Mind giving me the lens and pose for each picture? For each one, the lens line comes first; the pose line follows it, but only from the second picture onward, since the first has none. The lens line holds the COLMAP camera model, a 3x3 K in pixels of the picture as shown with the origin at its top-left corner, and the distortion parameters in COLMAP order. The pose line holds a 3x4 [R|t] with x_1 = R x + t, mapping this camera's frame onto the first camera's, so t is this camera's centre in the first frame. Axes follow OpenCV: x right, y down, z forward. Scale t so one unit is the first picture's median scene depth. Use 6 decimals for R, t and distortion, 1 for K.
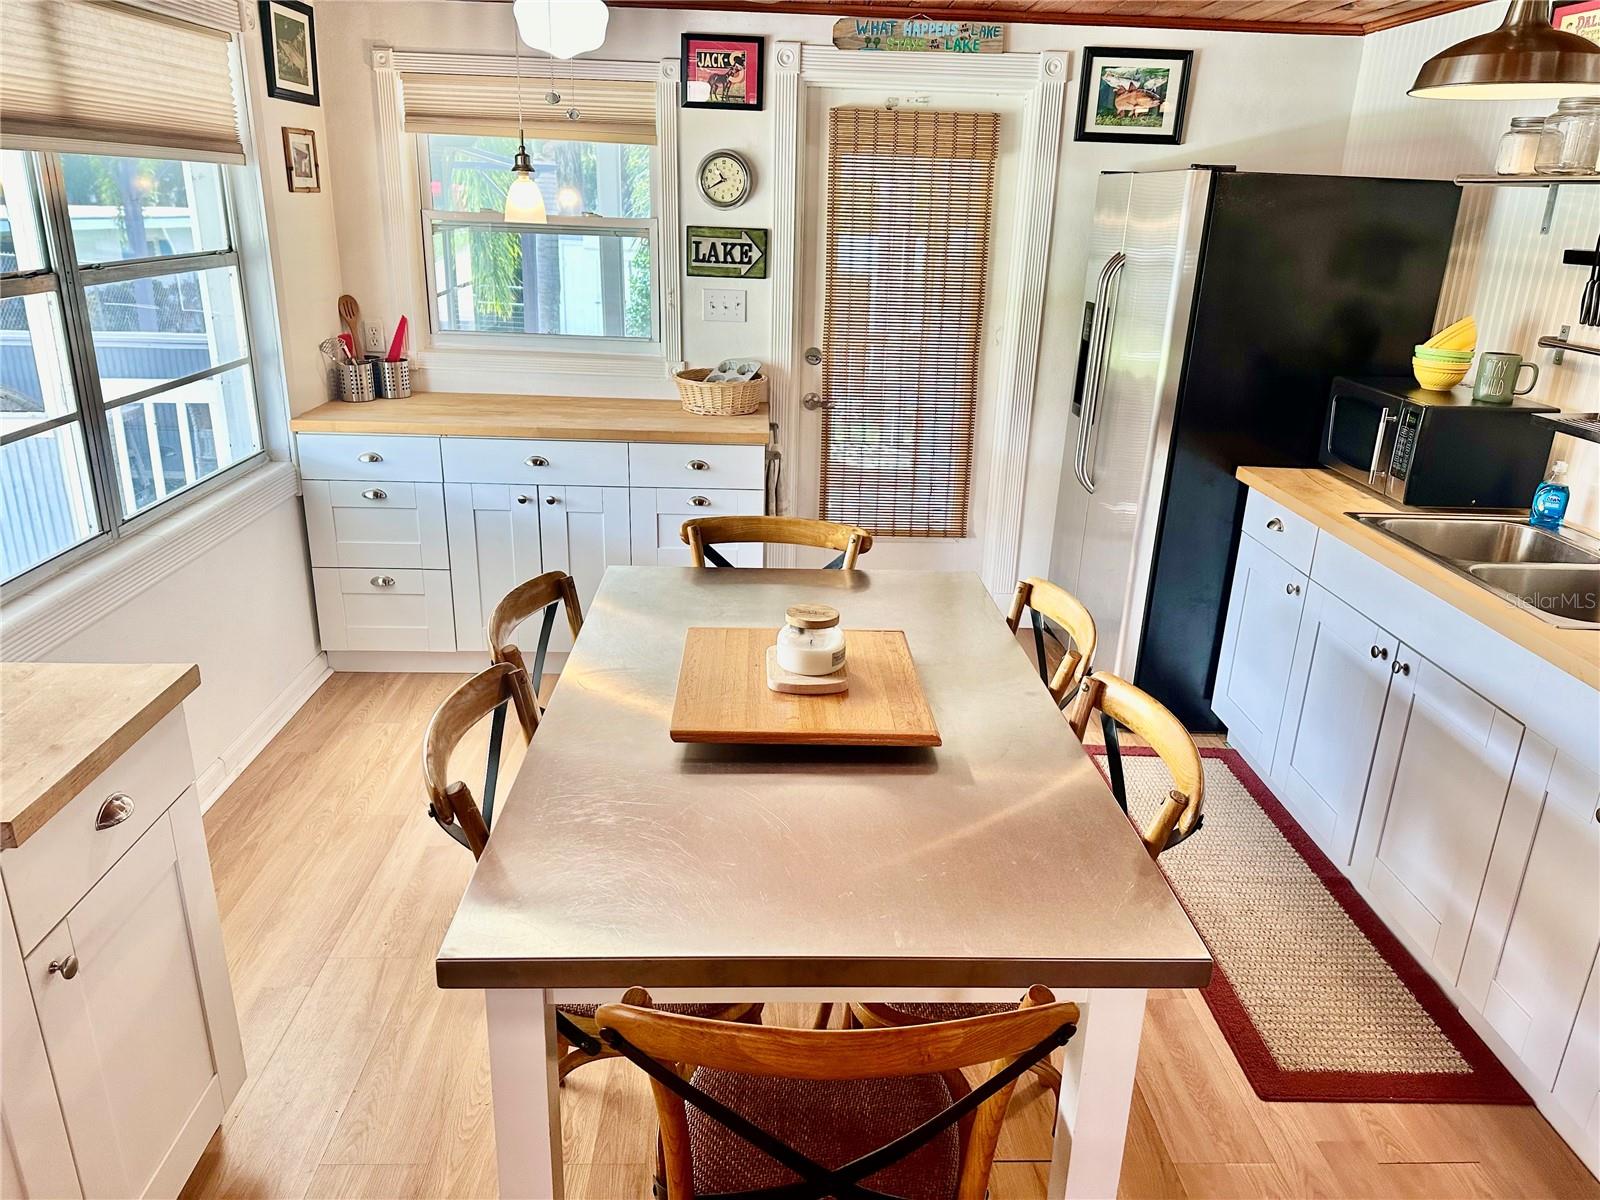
lens RADIAL K [[1116.6, 0, 785.5], [0, 1116.6, 605.4], [0, 0, 1]] dist [0.033304, -0.053848]
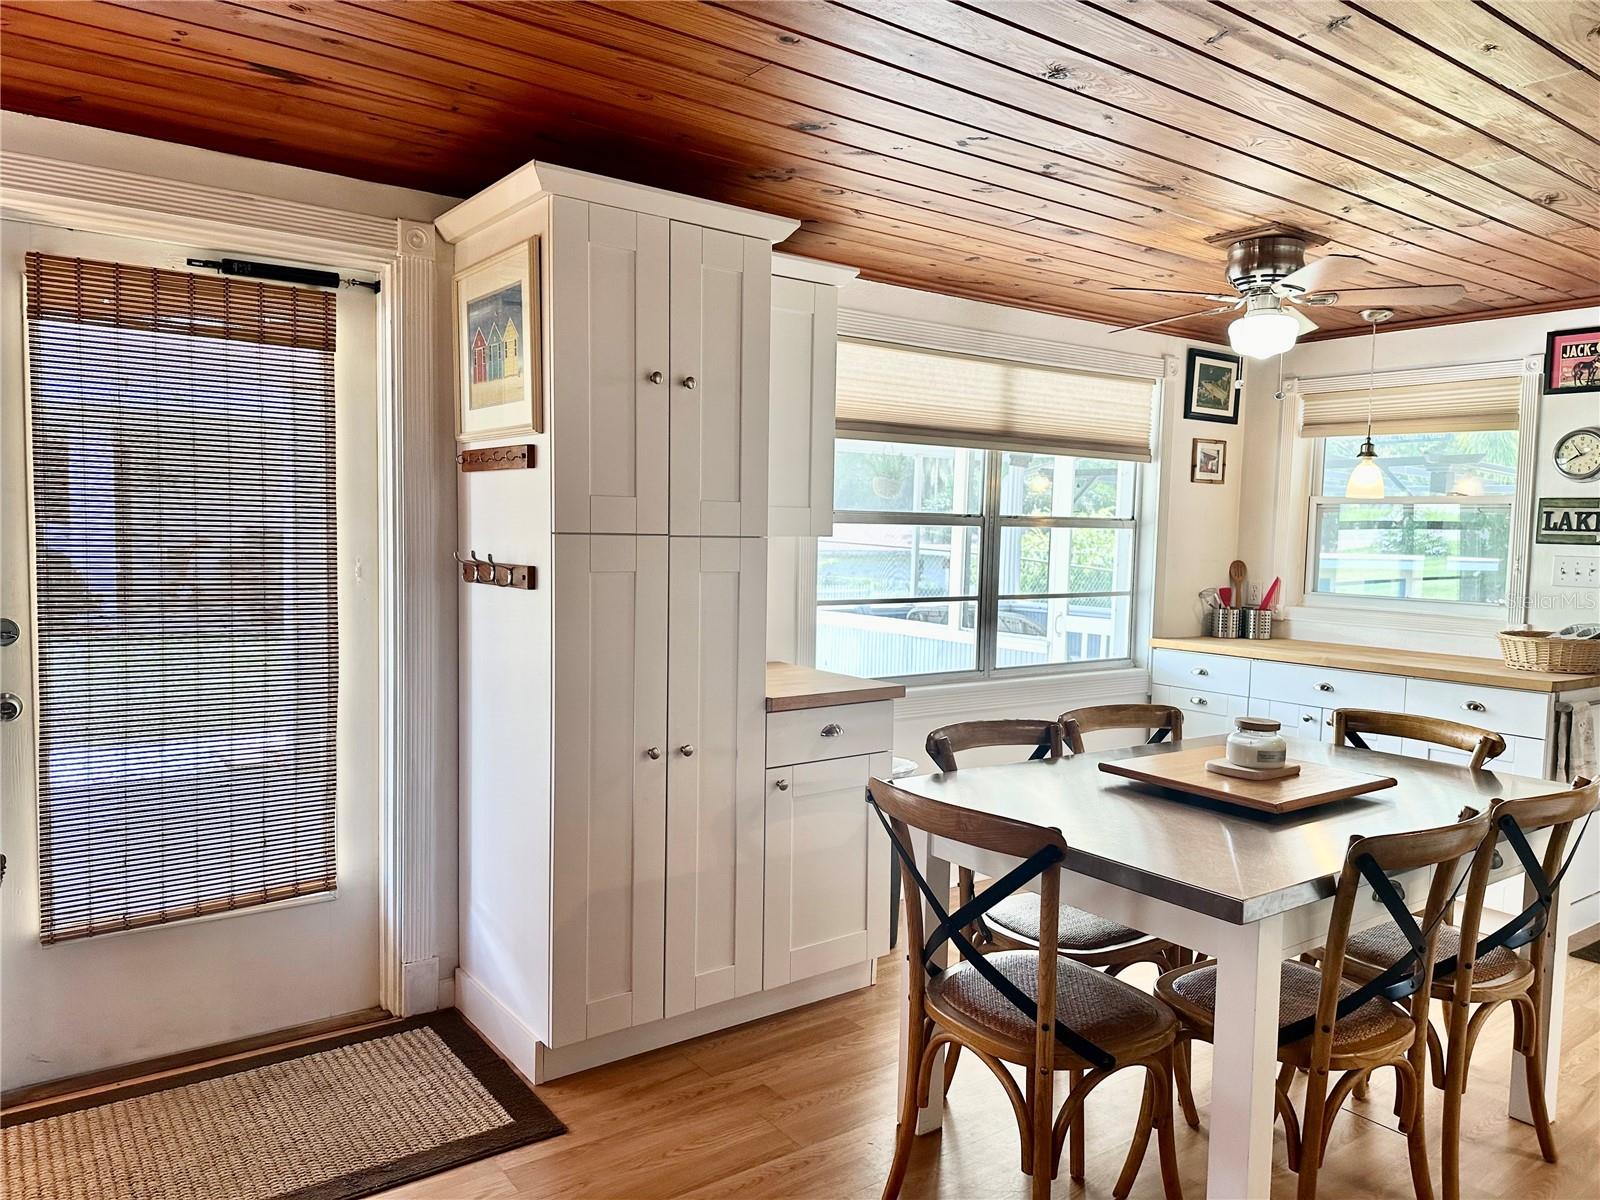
lens RADIAL K [[1116.6, 0, 798.2], [0, 1116.6, 598.0], [0, 0, 1]] dist [0.033304, -0.053848]
pose [[0.577322, 0.033018, -0.815849, 0.385343], [-0.277602, 0.947599, -0.158090, 0.112523], [0.767878, 0.317750, 0.556236, -0.088835]]
